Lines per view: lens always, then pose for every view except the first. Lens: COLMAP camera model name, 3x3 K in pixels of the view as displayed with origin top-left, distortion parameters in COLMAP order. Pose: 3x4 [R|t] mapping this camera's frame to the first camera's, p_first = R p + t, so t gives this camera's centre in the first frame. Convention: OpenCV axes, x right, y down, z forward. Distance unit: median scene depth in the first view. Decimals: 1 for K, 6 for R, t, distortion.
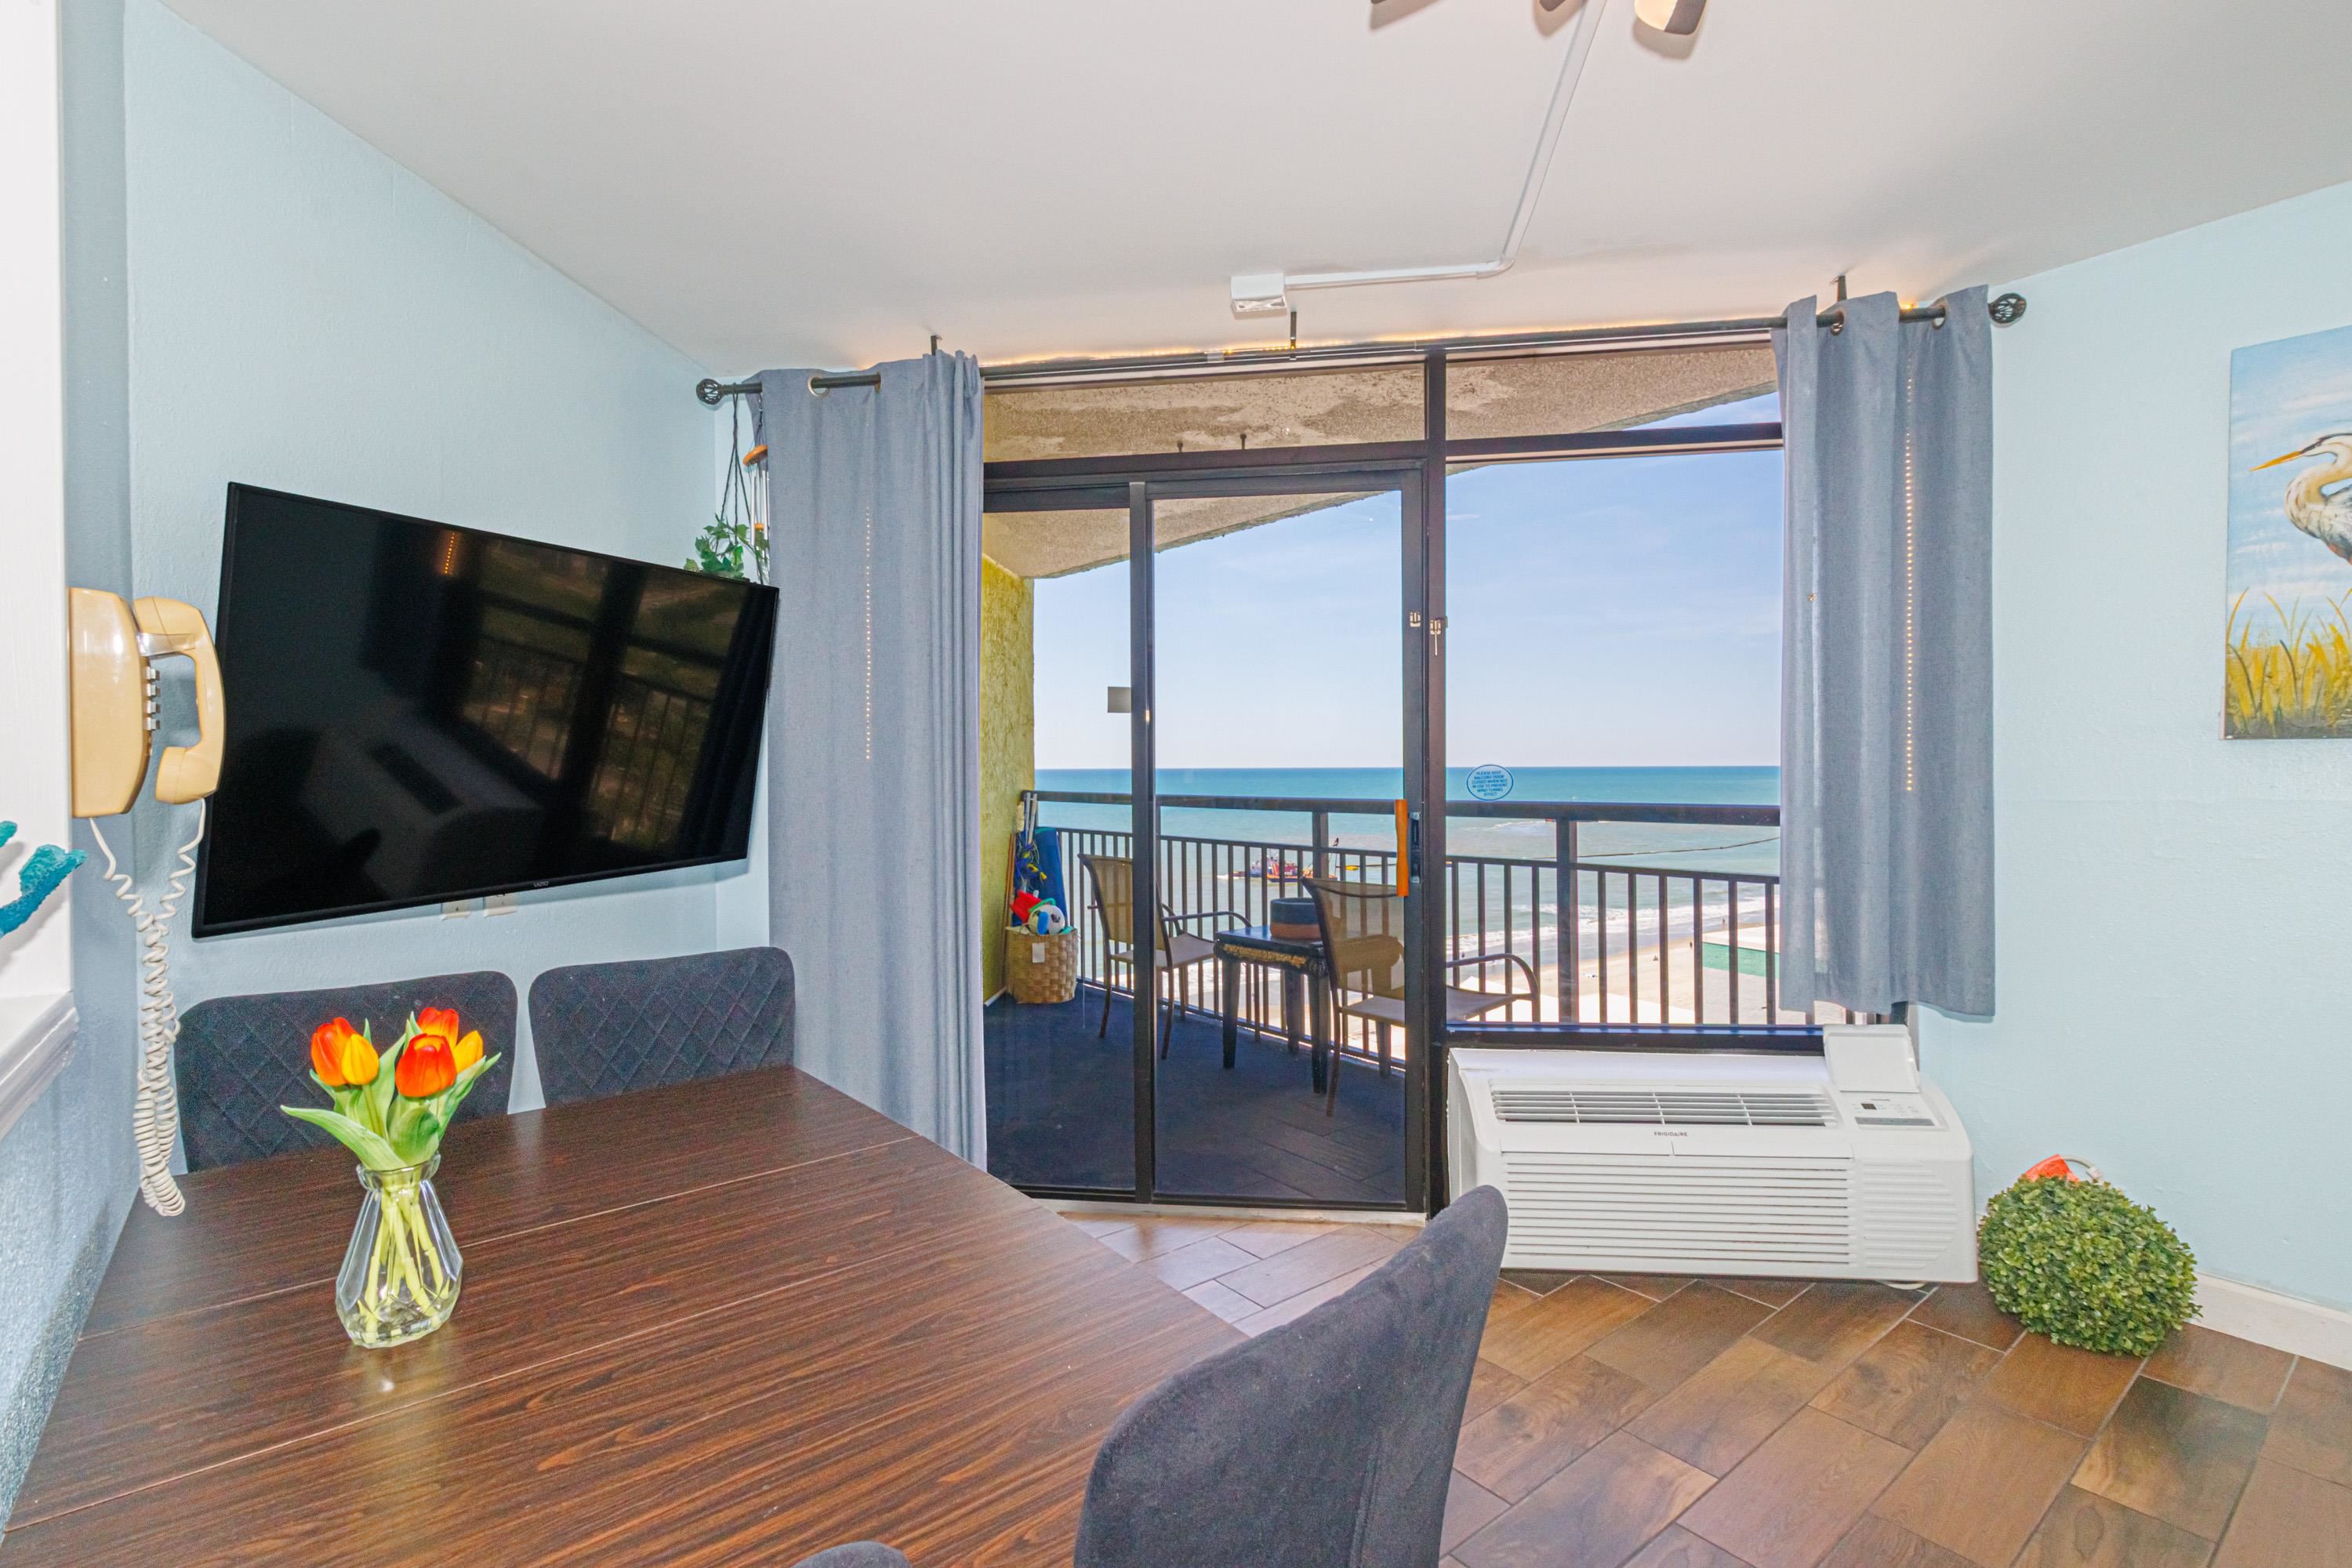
lens RADIAL K [[1086.2, 0, 1158.2], [0, 1086.2, 764.7], [0, 0, 1]] dist [0.004489, -0.000306]
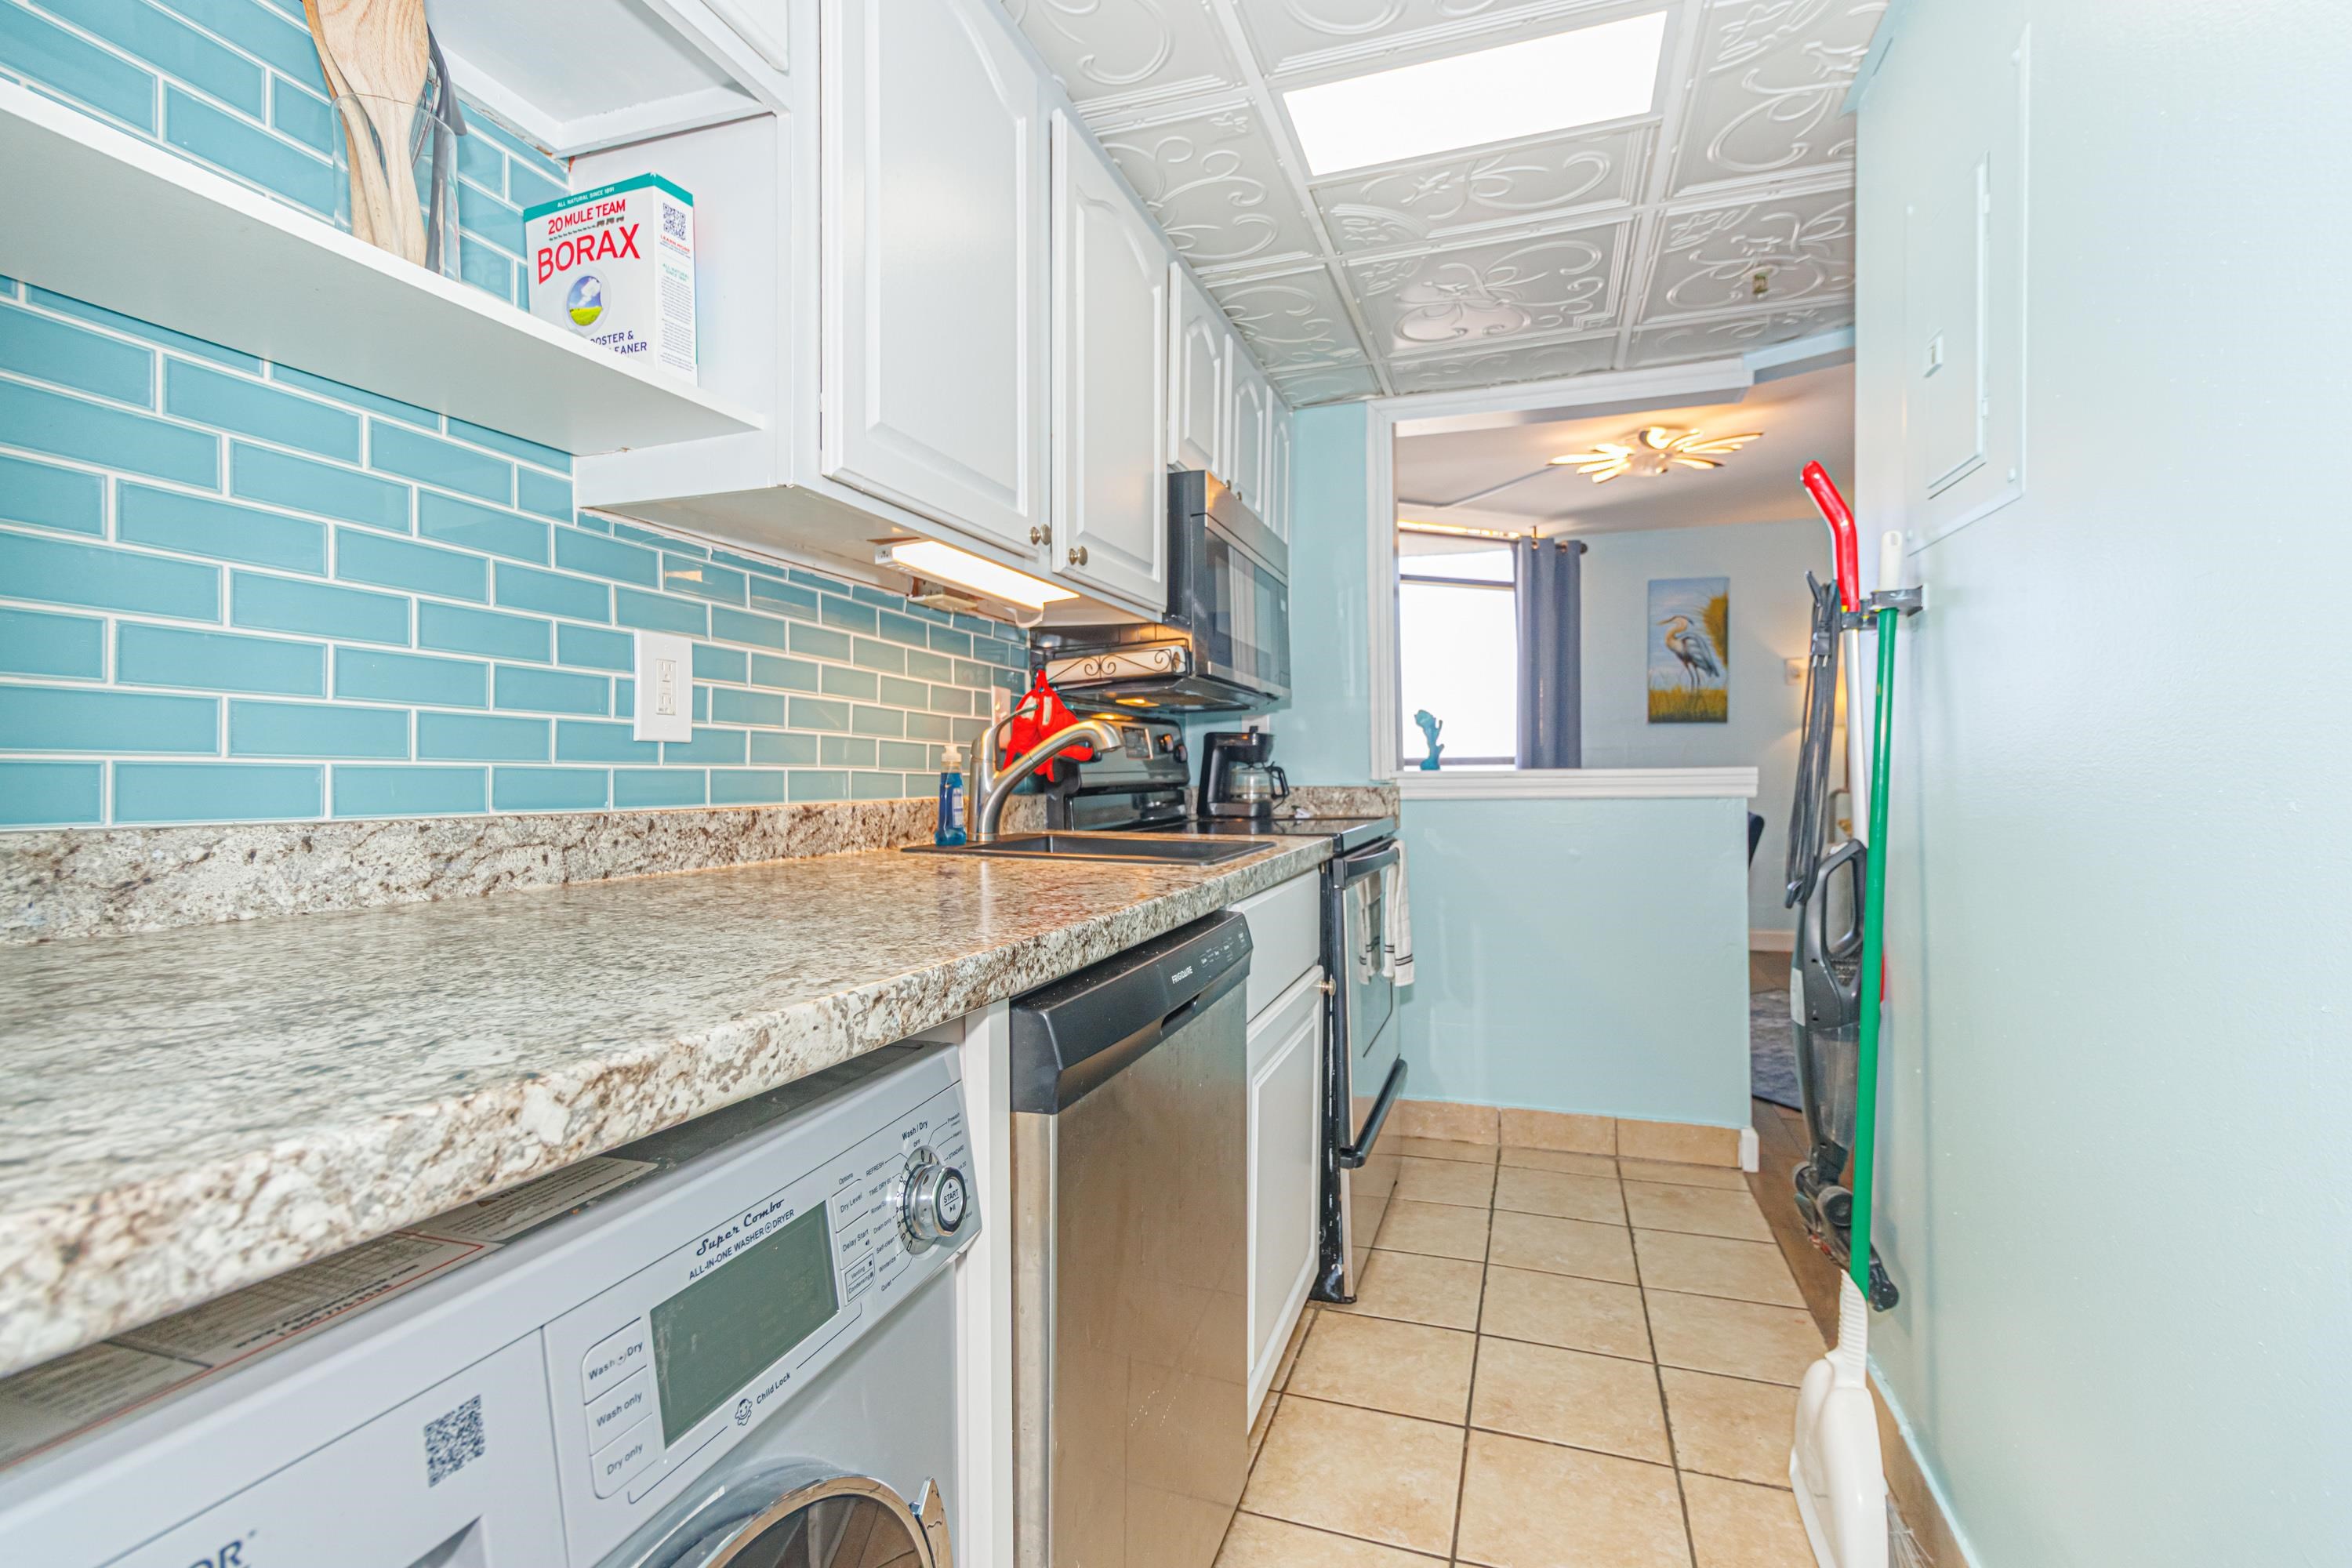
lens RADIAL K [[1086.2, 0, 1158.2], [0, 1086.2, 764.7], [0, 0, 1]] dist [0.004489, -0.000306]
pose [[0.839286, 0.001758, 0.543688, -1.172885], [0.000740, 0.999990, -0.004376, 0.070207], [-0.543690, 0.004075, 0.839276, -0.469284]]
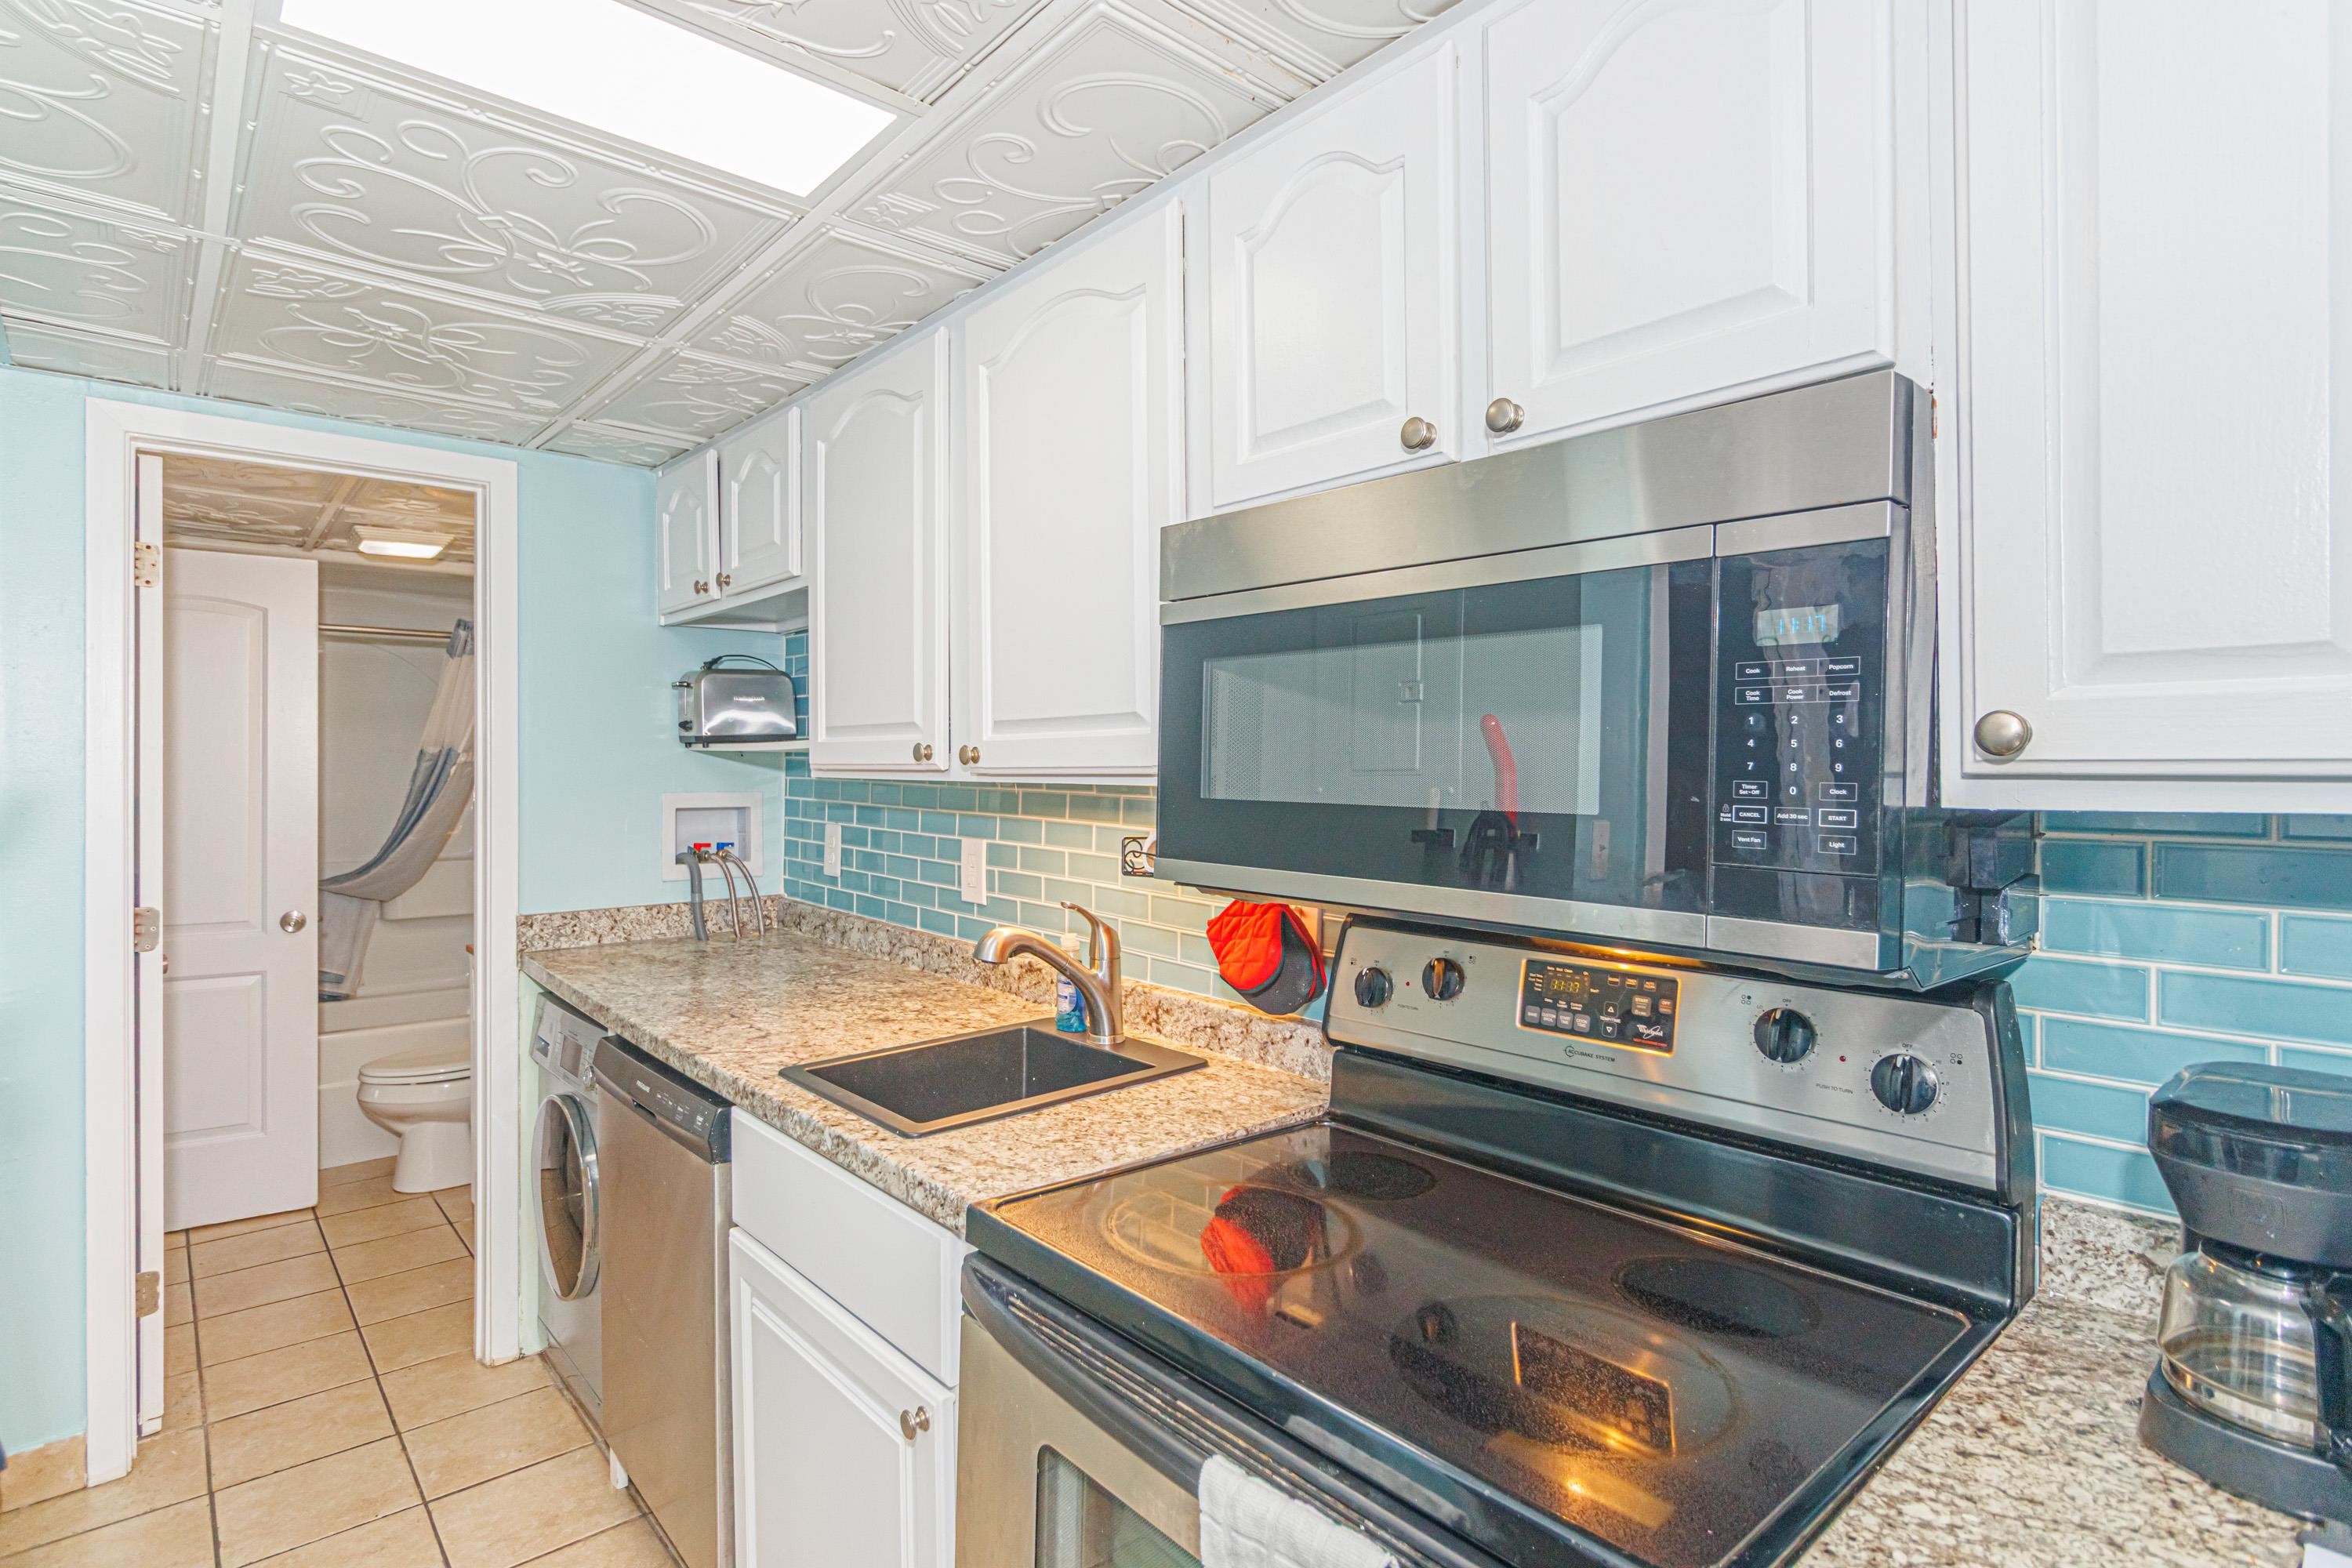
lens RADIAL K [[1169.6, 0, 1151.3], [0, 1169.6, 765.4], [0, 0, 1]] dist [0.001678, 0.000348]
pose [[0.044712, 0.006778, -0.998977, -0.255011], [-0.001849, 0.999976, 0.006702, -0.046296], [0.998998, 0.001547, 0.044724, 0.126193]]
